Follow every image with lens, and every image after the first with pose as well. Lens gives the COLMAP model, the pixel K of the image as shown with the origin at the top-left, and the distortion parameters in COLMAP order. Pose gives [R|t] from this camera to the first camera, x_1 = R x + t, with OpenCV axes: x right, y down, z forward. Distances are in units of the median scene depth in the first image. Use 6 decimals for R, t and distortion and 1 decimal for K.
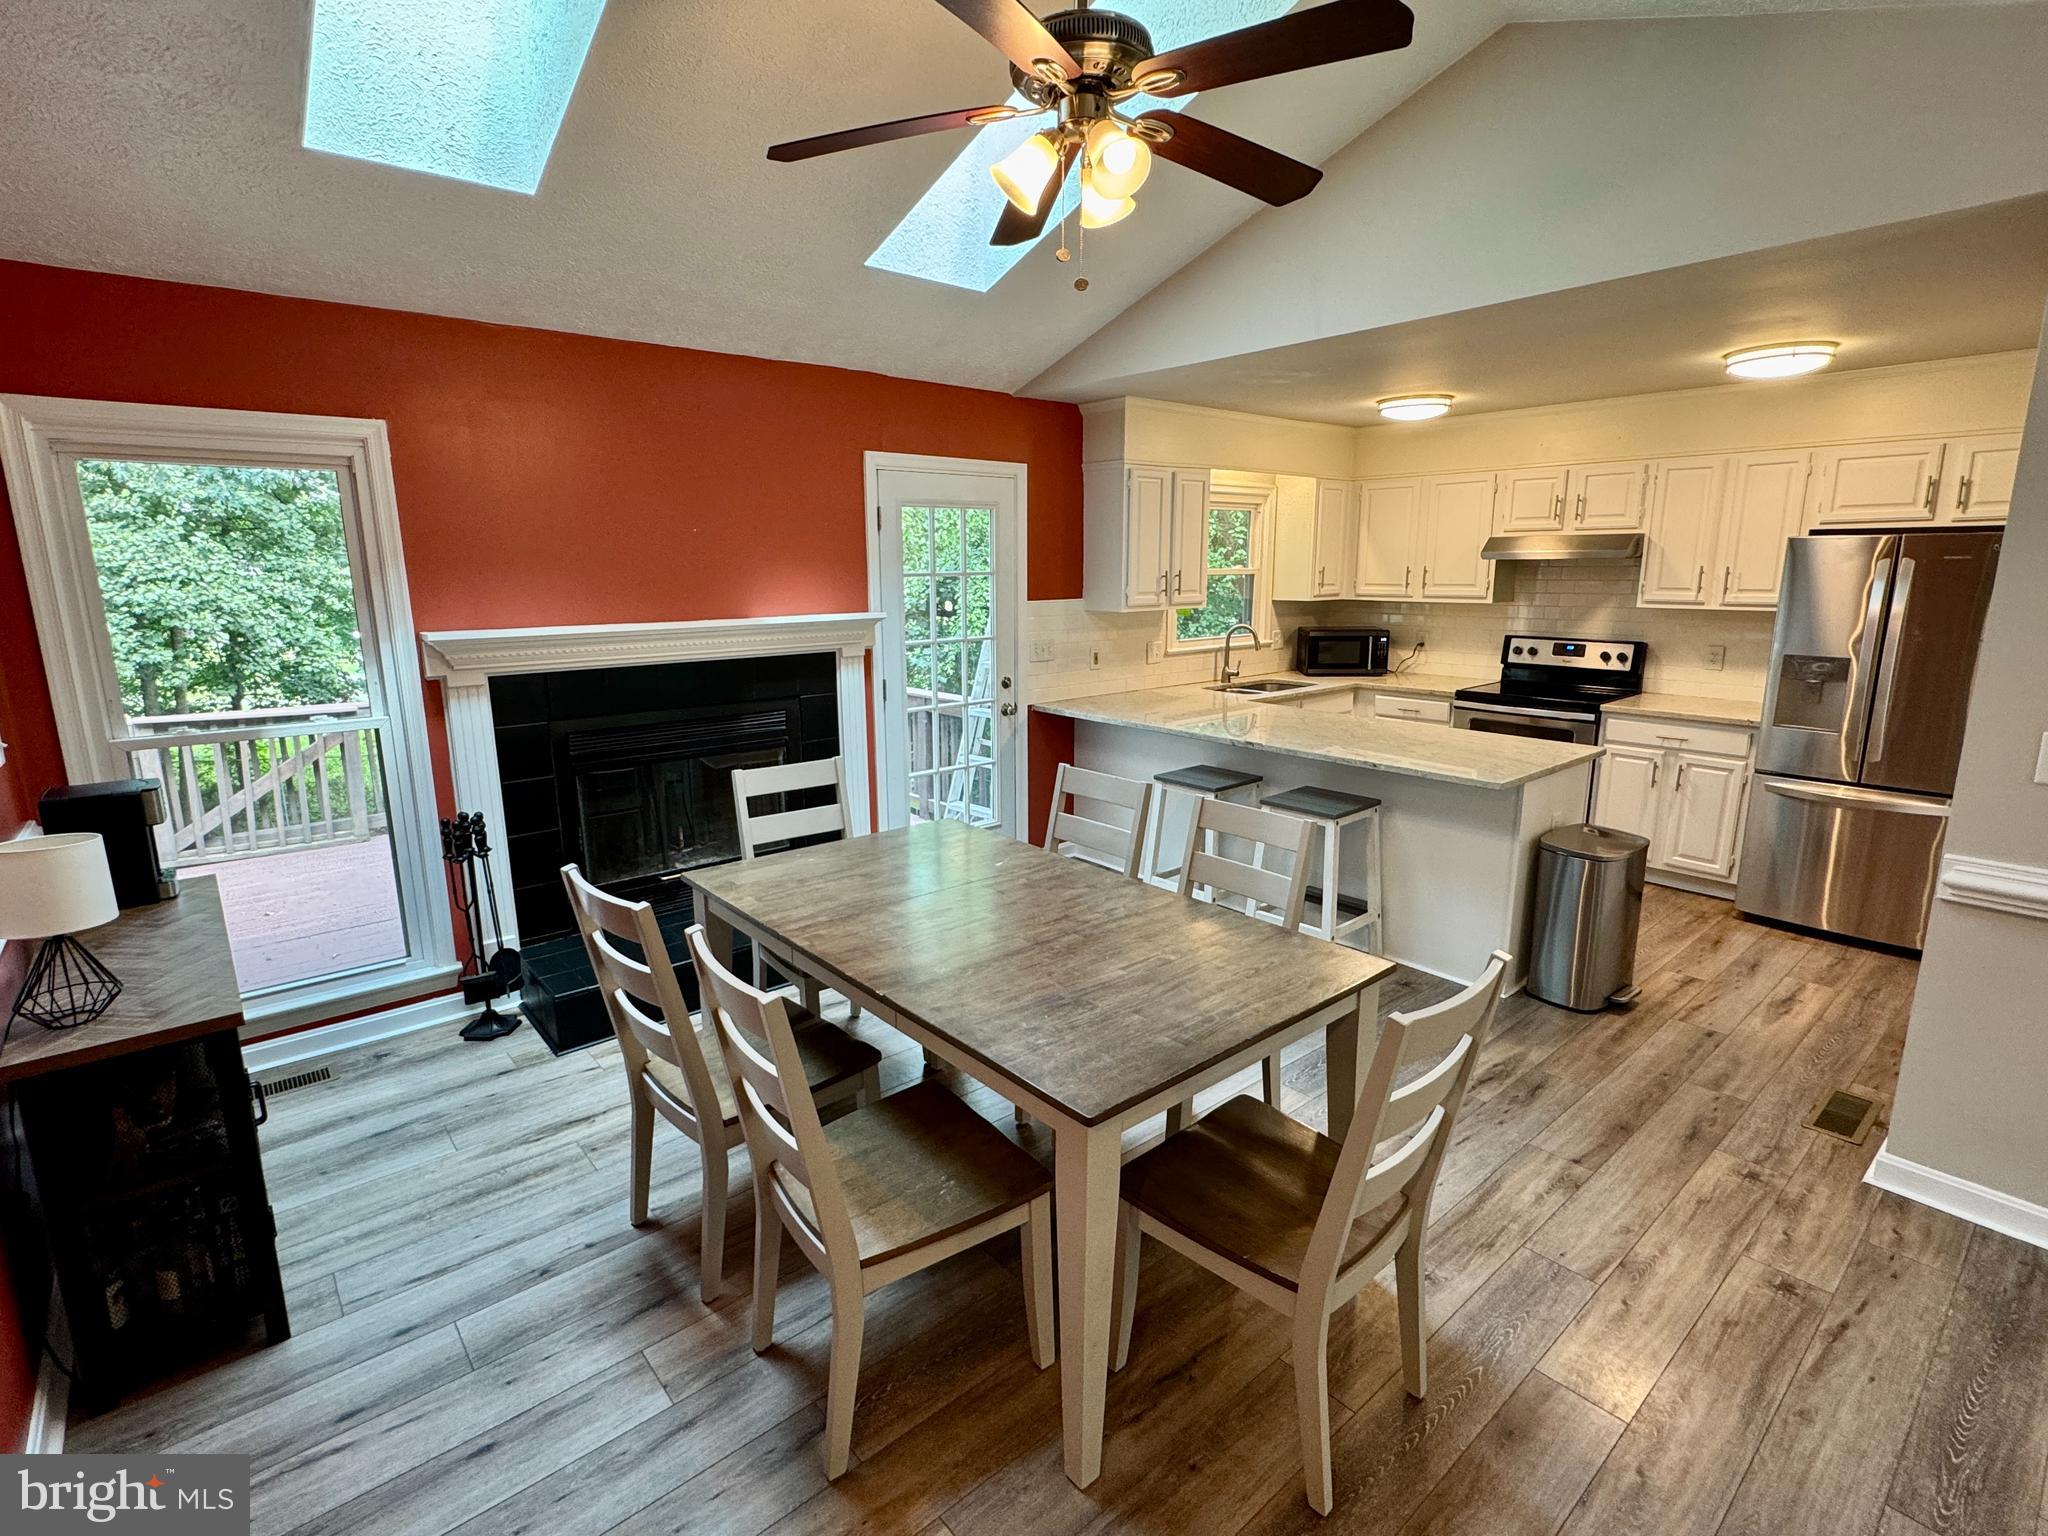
lens RADIAL K [[988.7, 0, 1020.6], [0, 988.7, 769.1], [0, 0, 1]] dist [-0.000268, 0.000960]
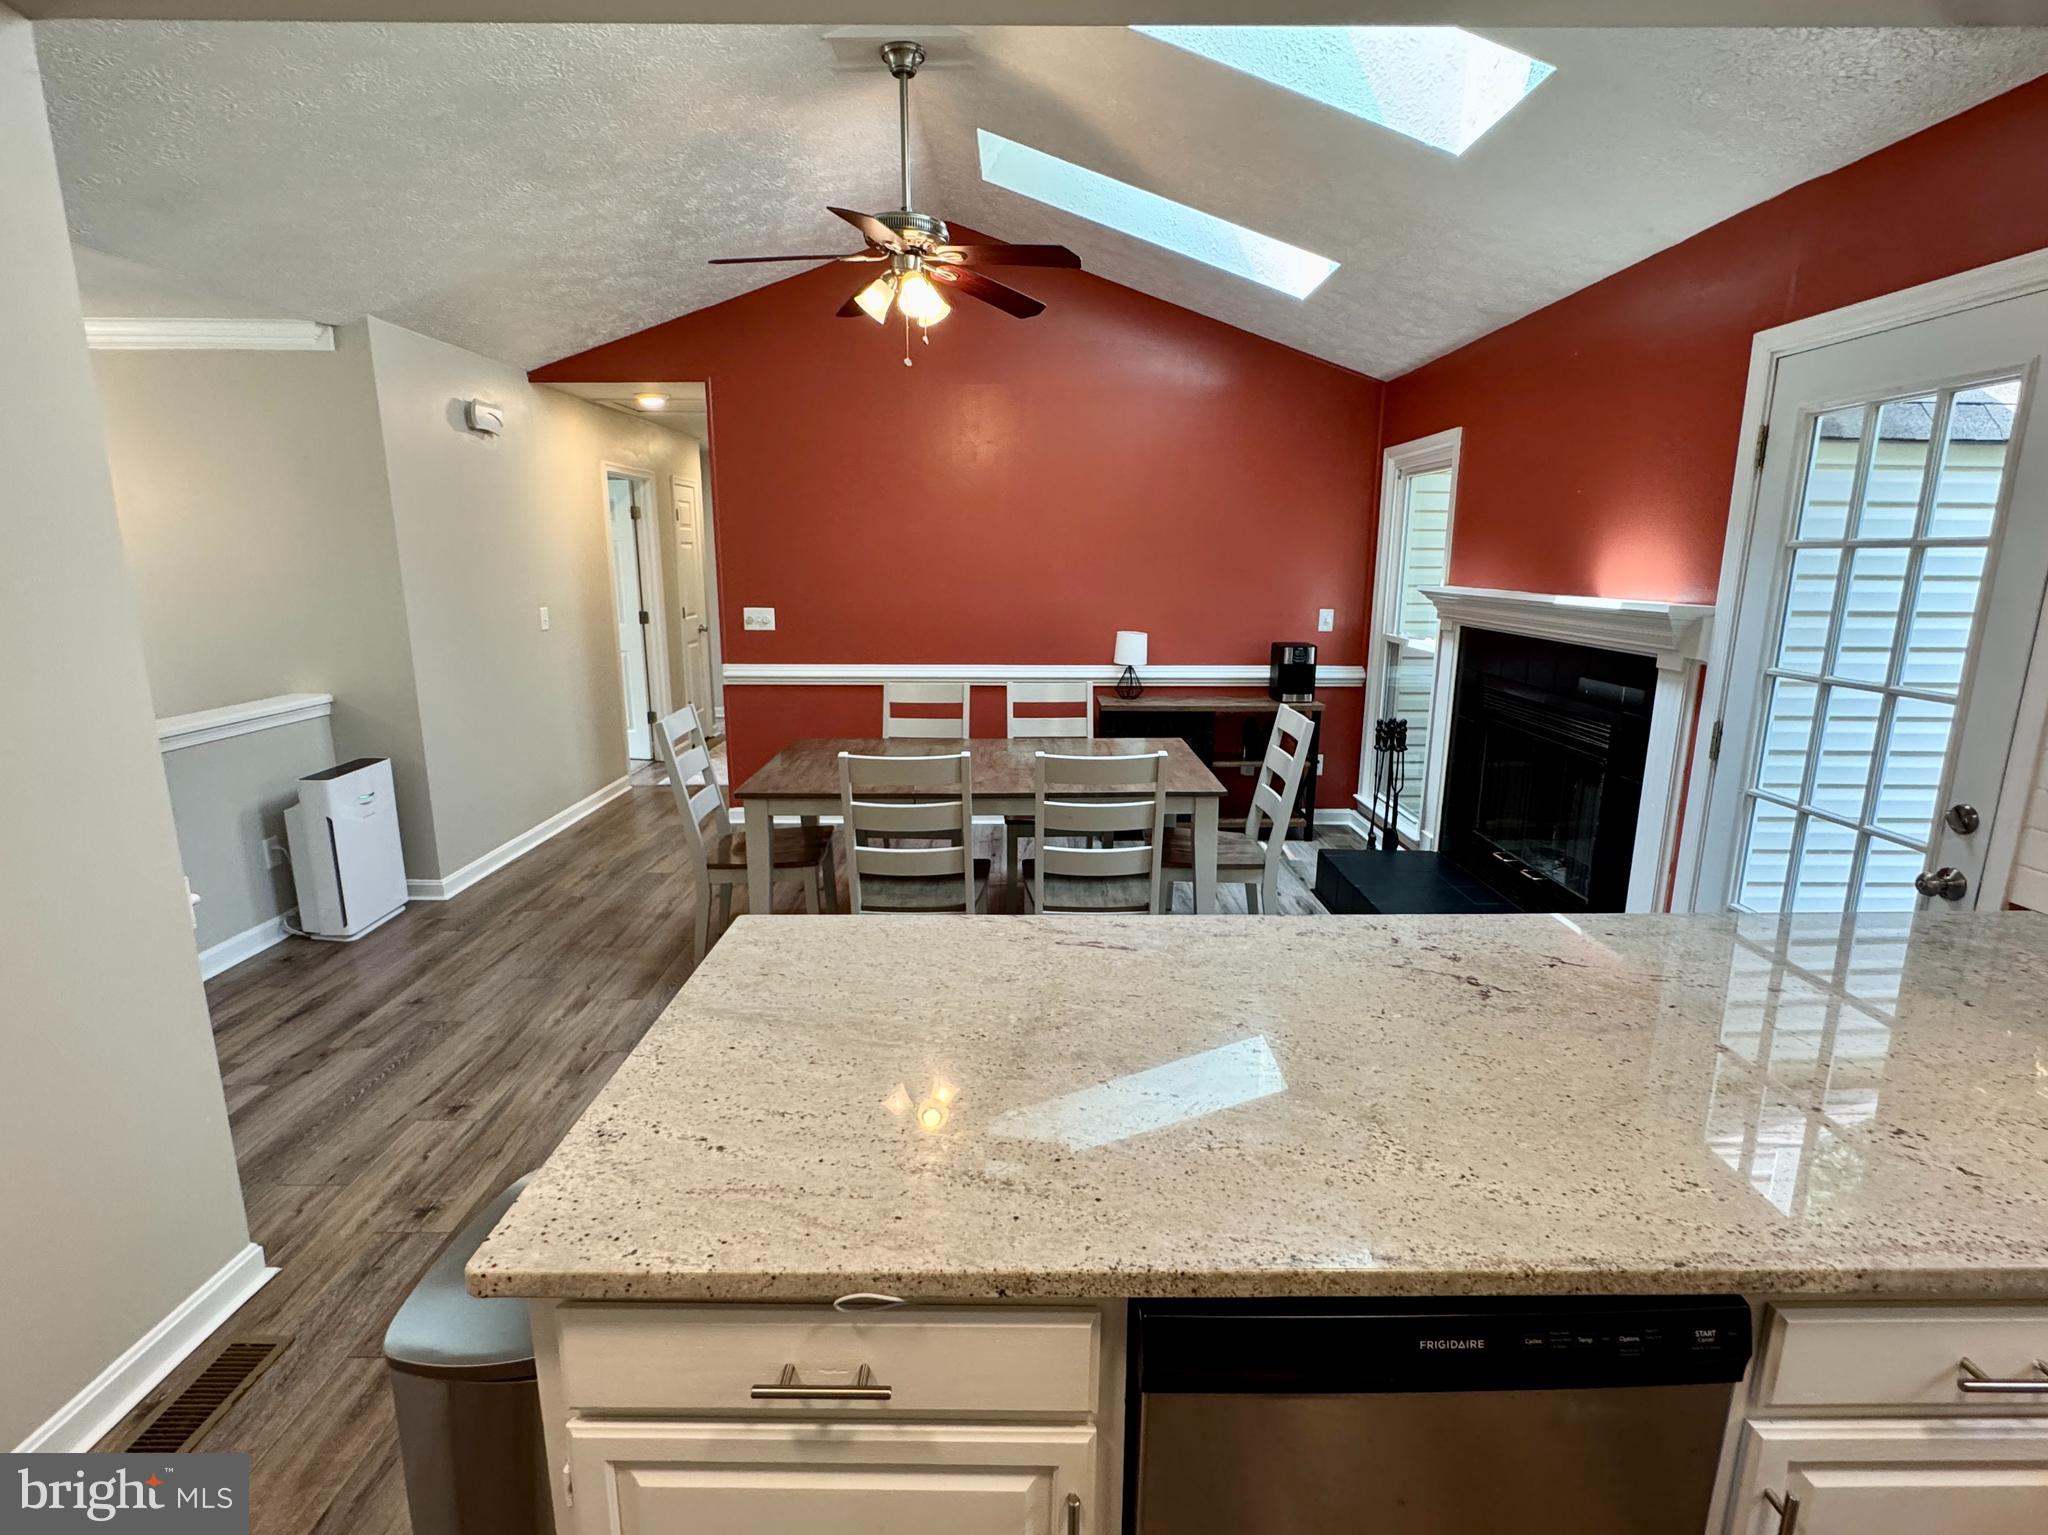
lens RADIAL K [[988.7, 0, 1028.8], [0, 988.7, 772.1], [0, 0, 1]] dist [-0.000268, 0.000960]
pose [[-0.643713, 0.168823, -0.746413, 0.528328], [-0.158184, 0.924944, 0.345623, -0.185753], [0.748740, 0.340553, -0.568693, 0.952369]]
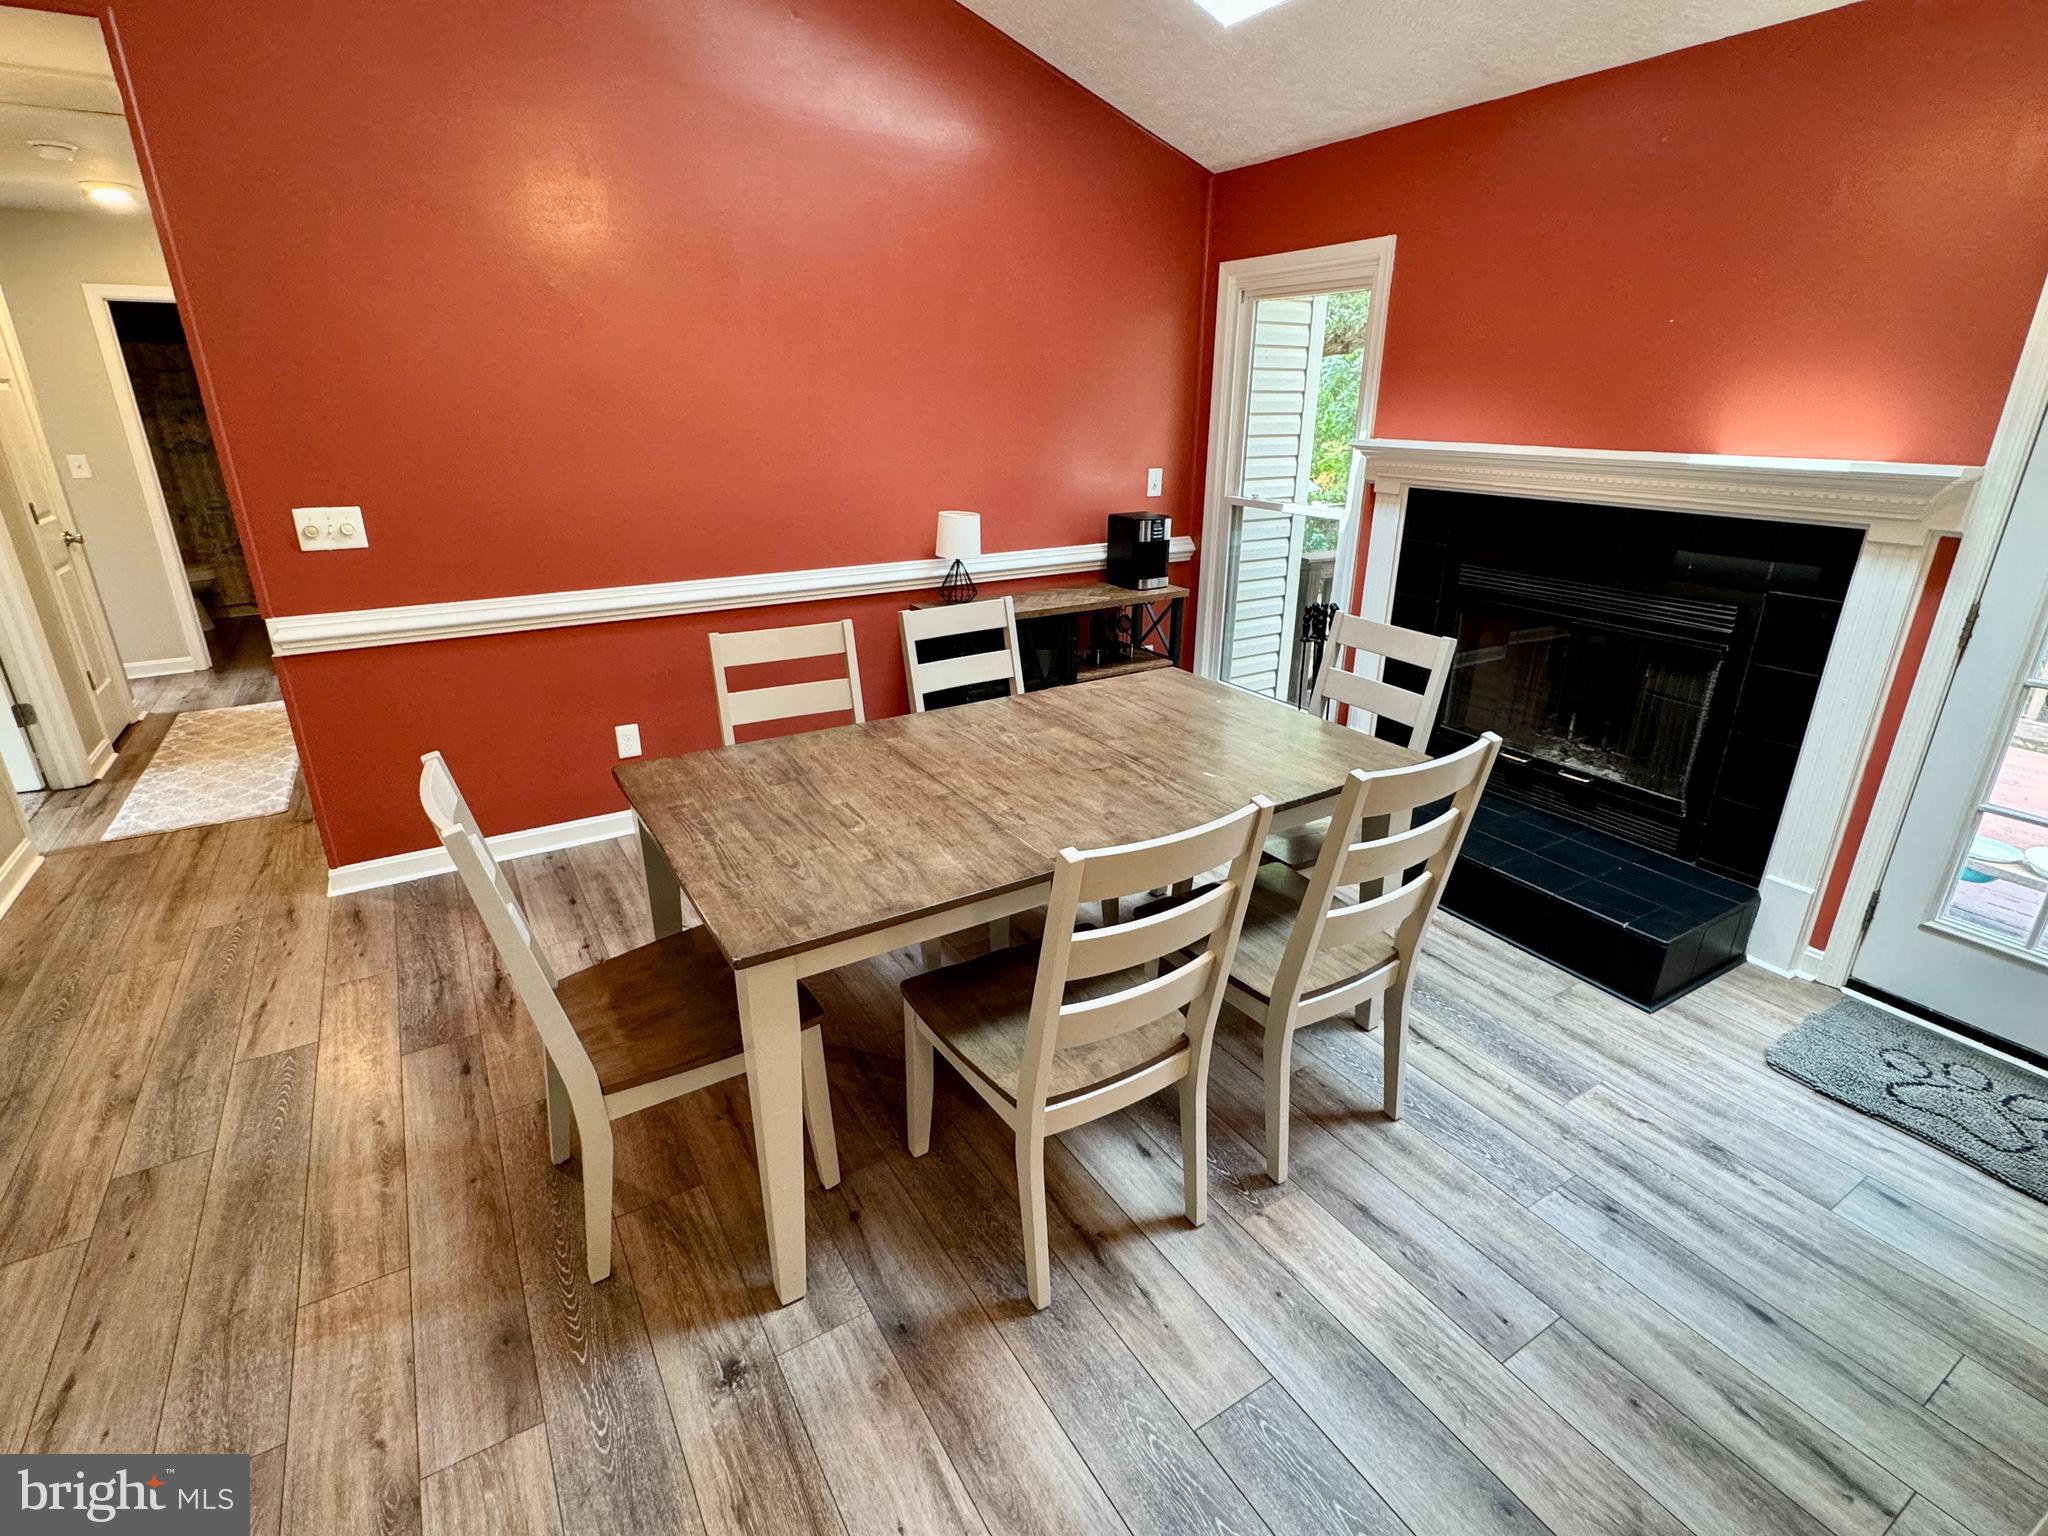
lens RADIAL K [[988.7, 0, 1018.6], [0, 988.7, 761.0], [0, 0, 1]] dist [-0.000268, 0.000960]
pose [[-0.157543, 0.351193, -0.922954, 0.407956], [-0.204307, 0.902812, 0.378403, -0.100356], [0.966146, 0.248181, -0.070480, 0.524796]]
